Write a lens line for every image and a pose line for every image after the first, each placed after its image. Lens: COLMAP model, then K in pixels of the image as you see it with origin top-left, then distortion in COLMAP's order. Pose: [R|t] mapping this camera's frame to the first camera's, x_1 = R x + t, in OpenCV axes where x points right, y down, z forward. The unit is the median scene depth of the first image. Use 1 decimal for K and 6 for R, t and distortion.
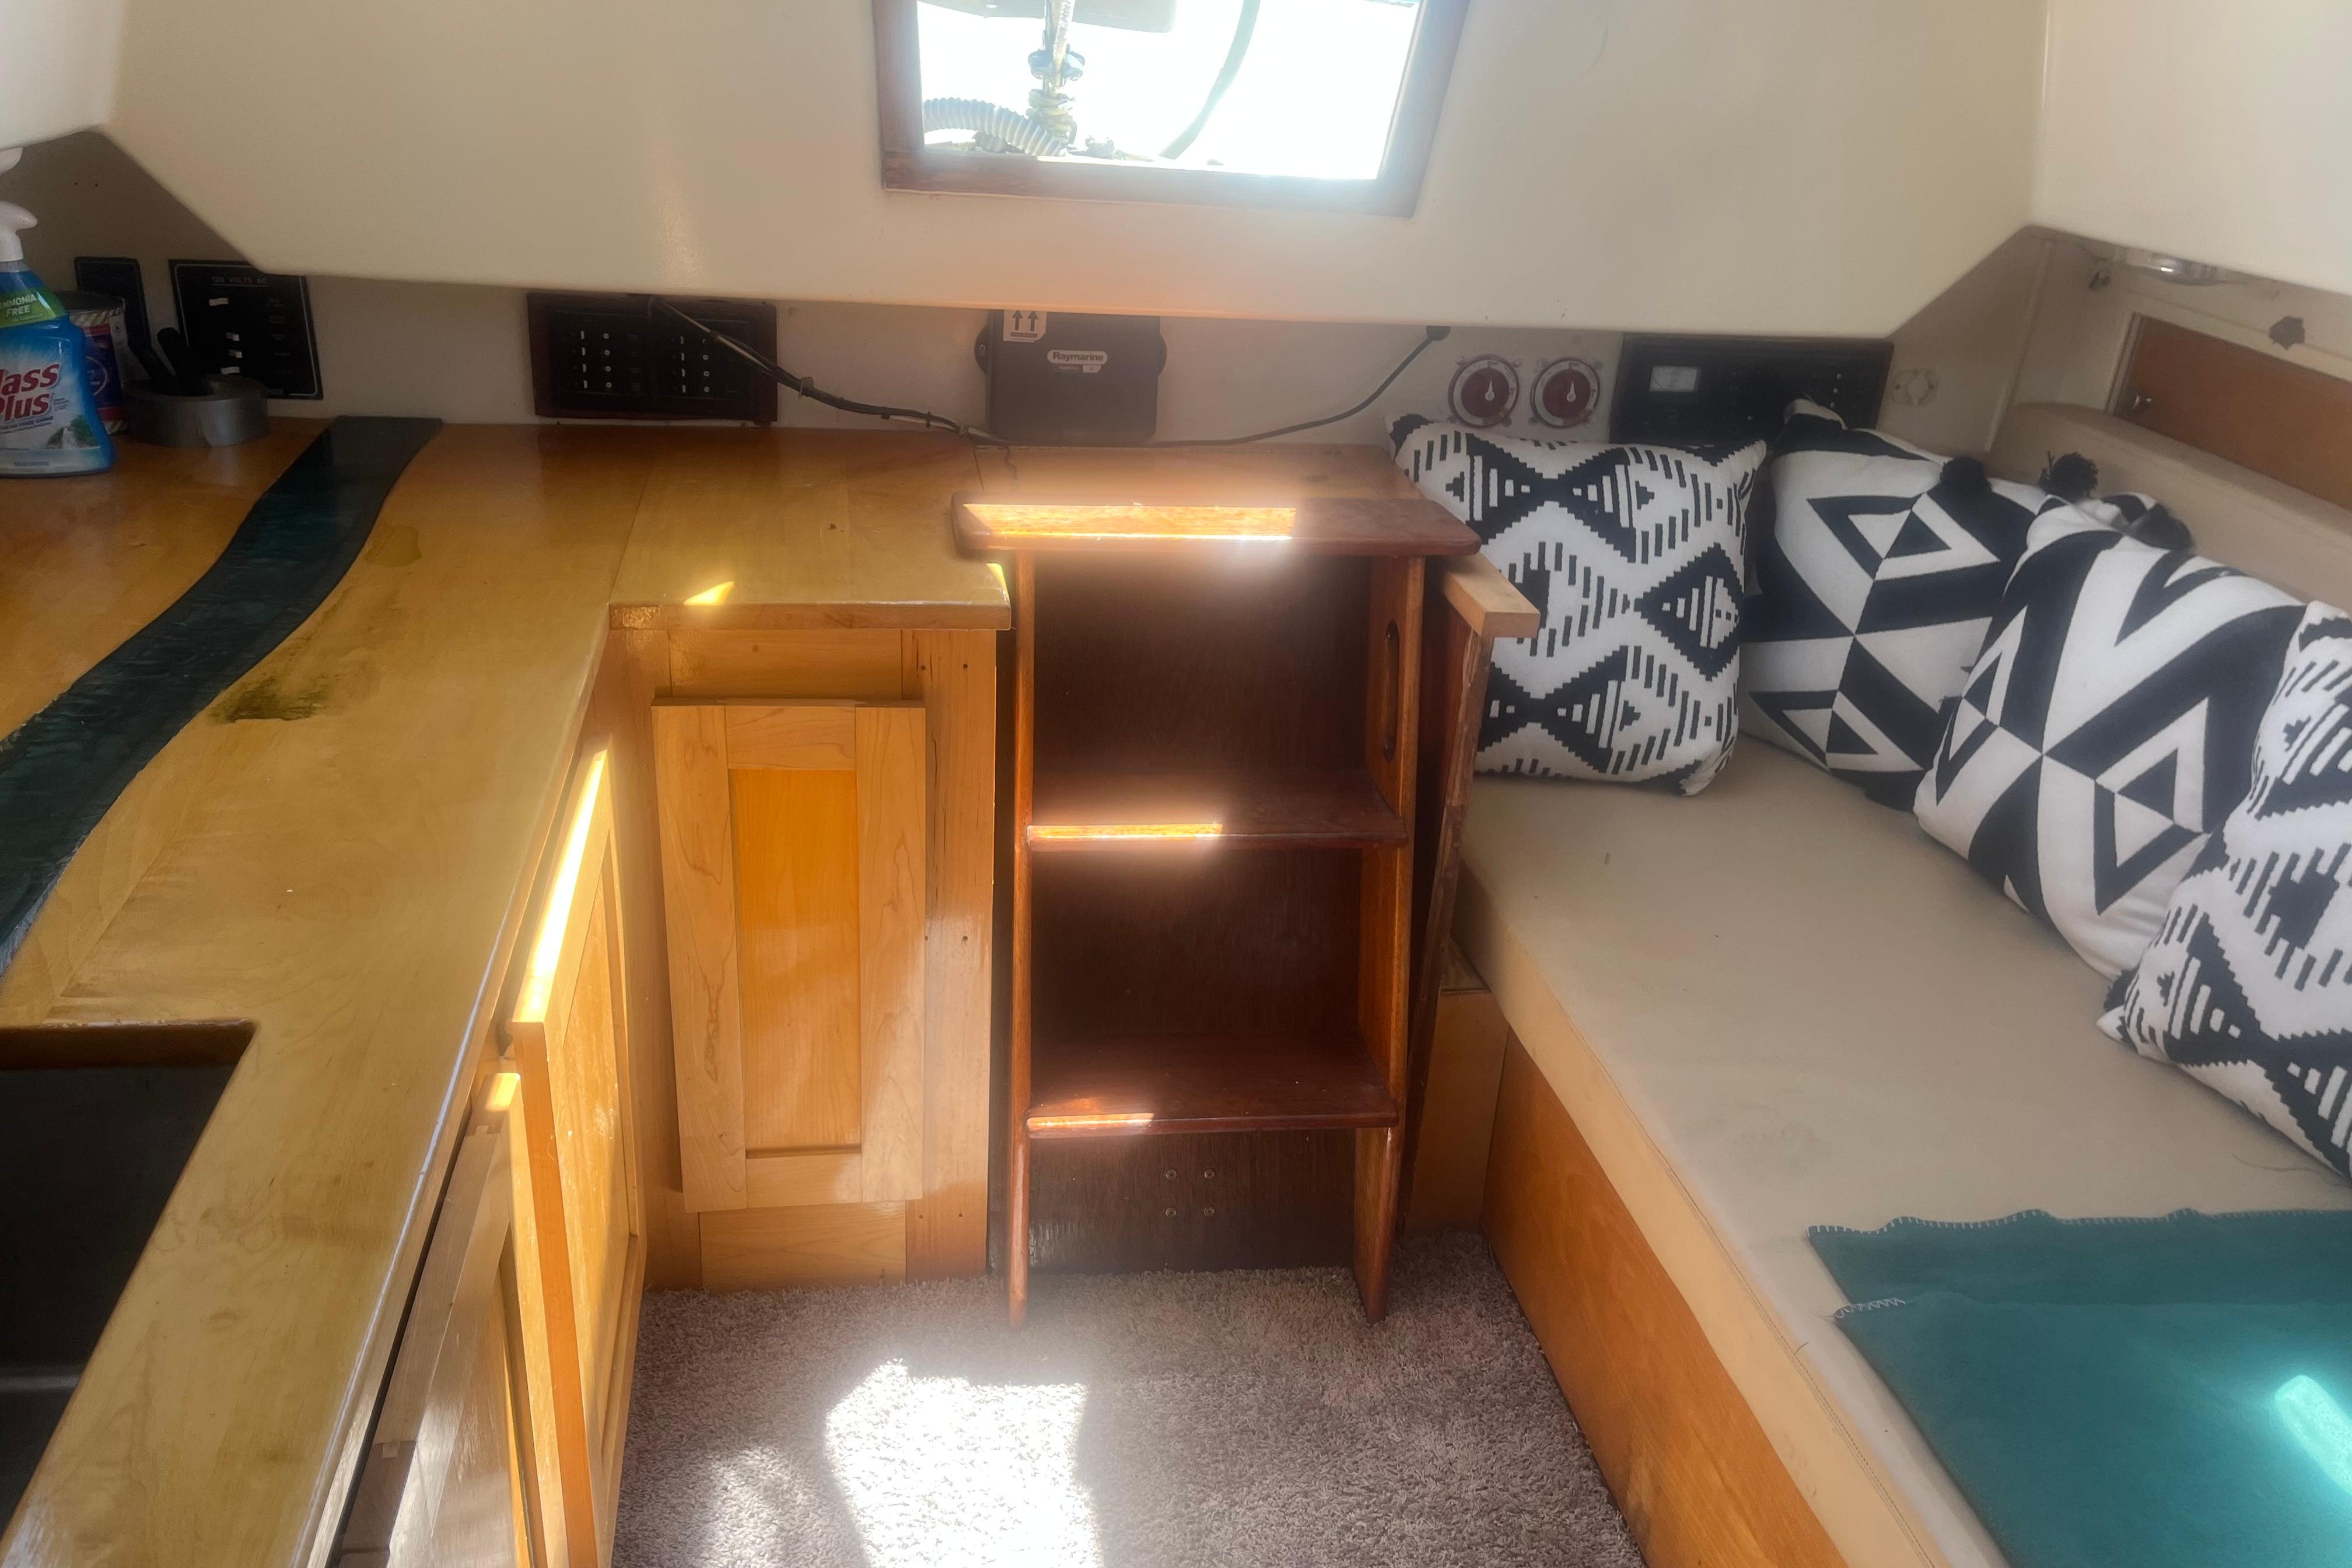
lens RADIAL K [[1747.5, 0, 1170.3], [0, 1747.5, 754.2], [0, 0, 1]] dist [0.075445, -0.100195]
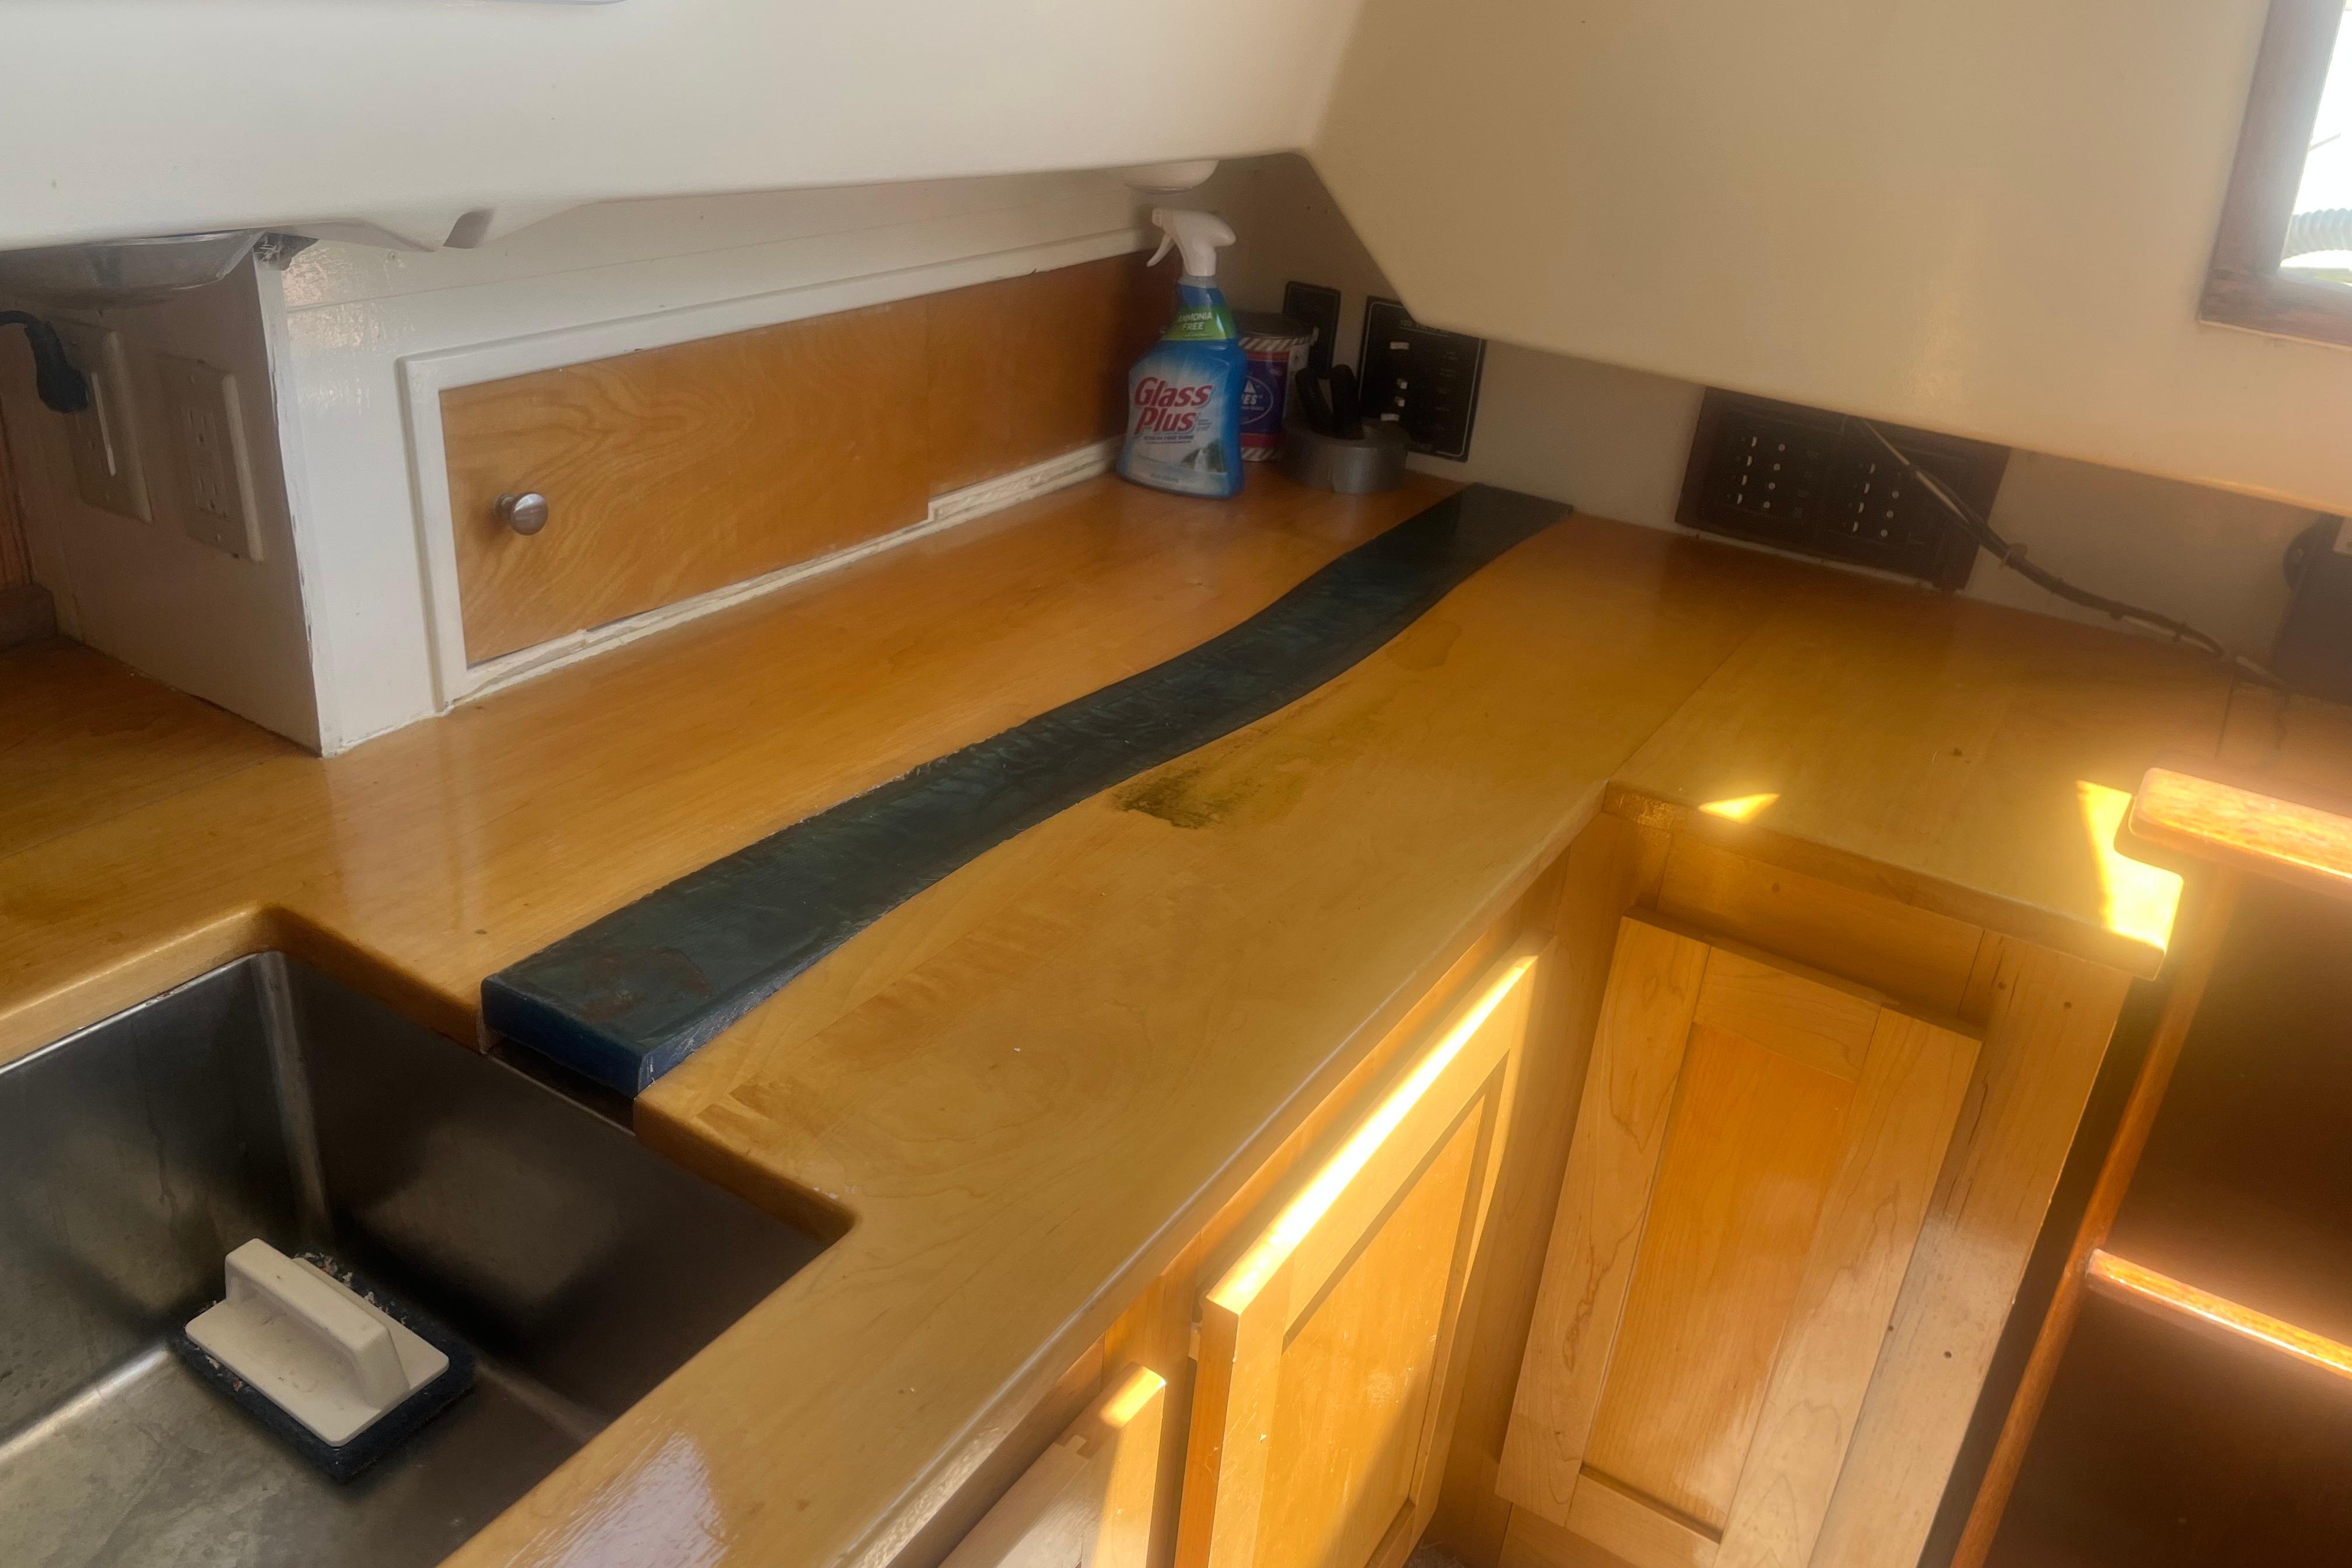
lens RADIAL K [[1791.5, 0, 1158.2], [0, 1791.5, 795.4], [0, 0, 1]] dist [0.074252, -0.092654]
pose [[0.750597, 0.292810, -0.592340, 0.020573], [-0.305562, 0.948657, 0.081748, -0.121045], [0.585864, 0.119637, 0.801530, 0.325323]]
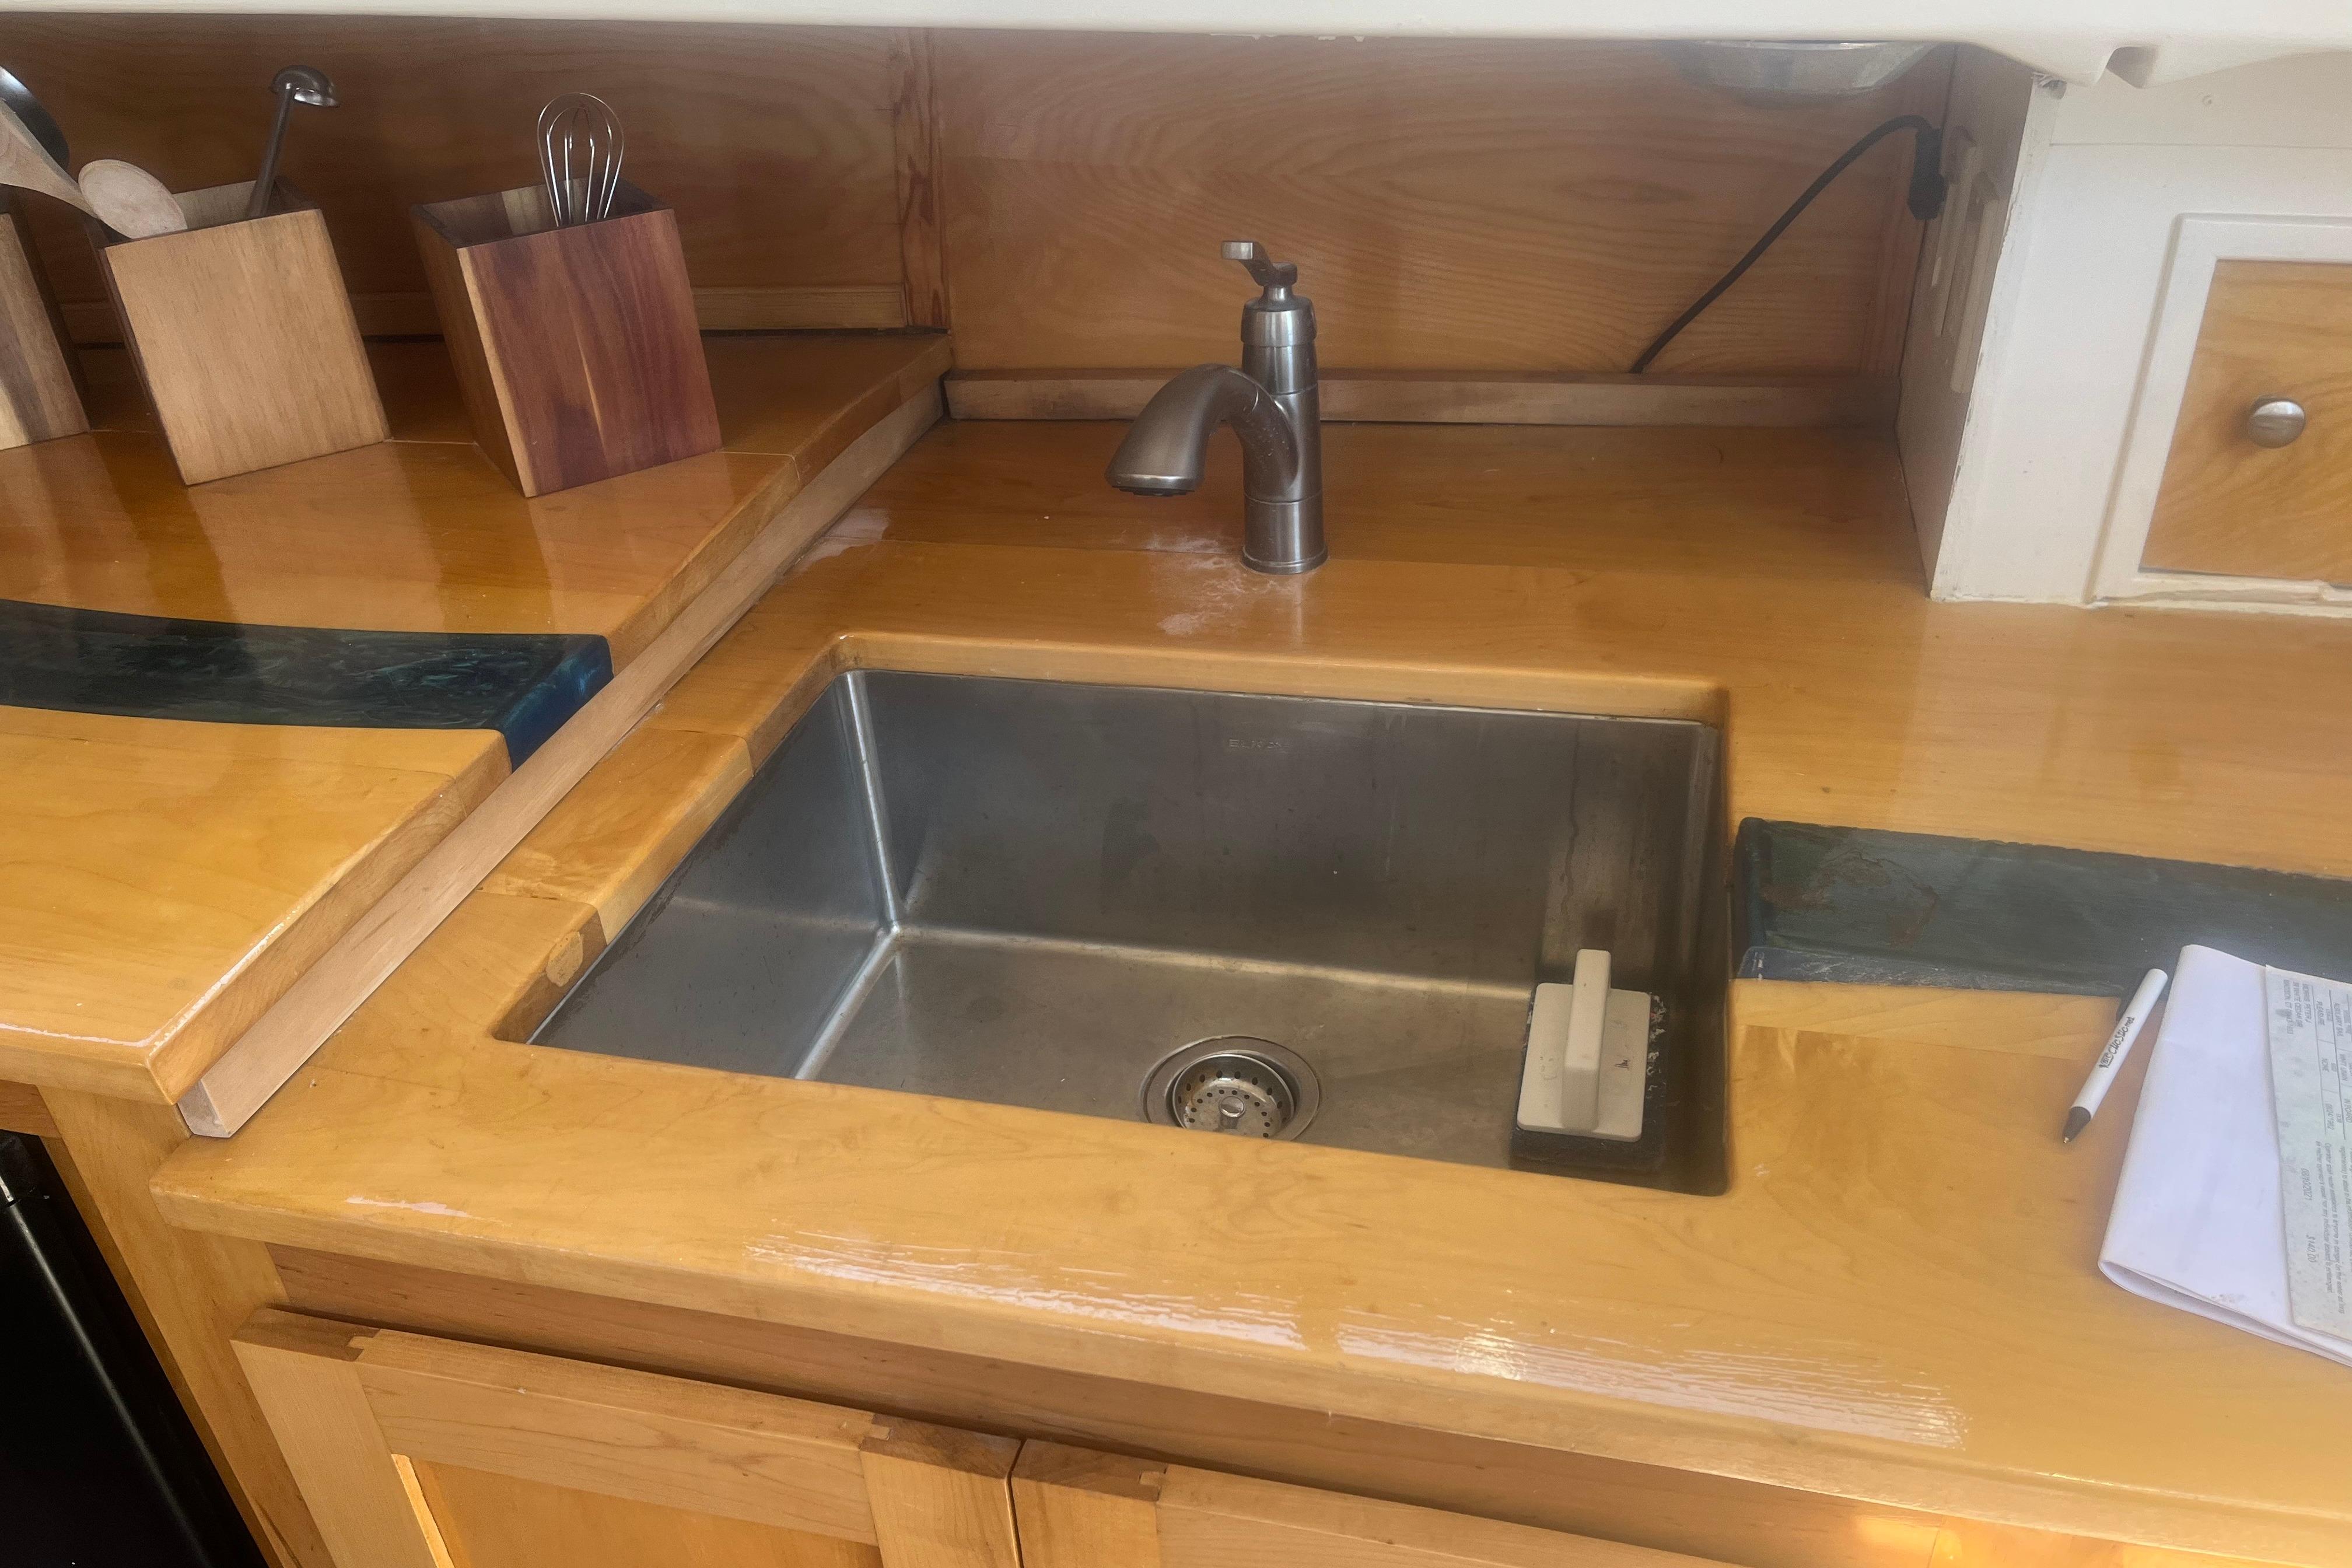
lens RADIAL K [[1791.5, 0, 1158.2], [0, 1791.5, 795.4], [0, 0, 1]] dist [0.074252, -0.092654]
pose [[-0.392655, 0.455539, -0.798941, 0.071205], [-0.363800, 0.720921, 0.589850, -0.236842], [0.844673, 0.522262, -0.117348, 0.587461]]
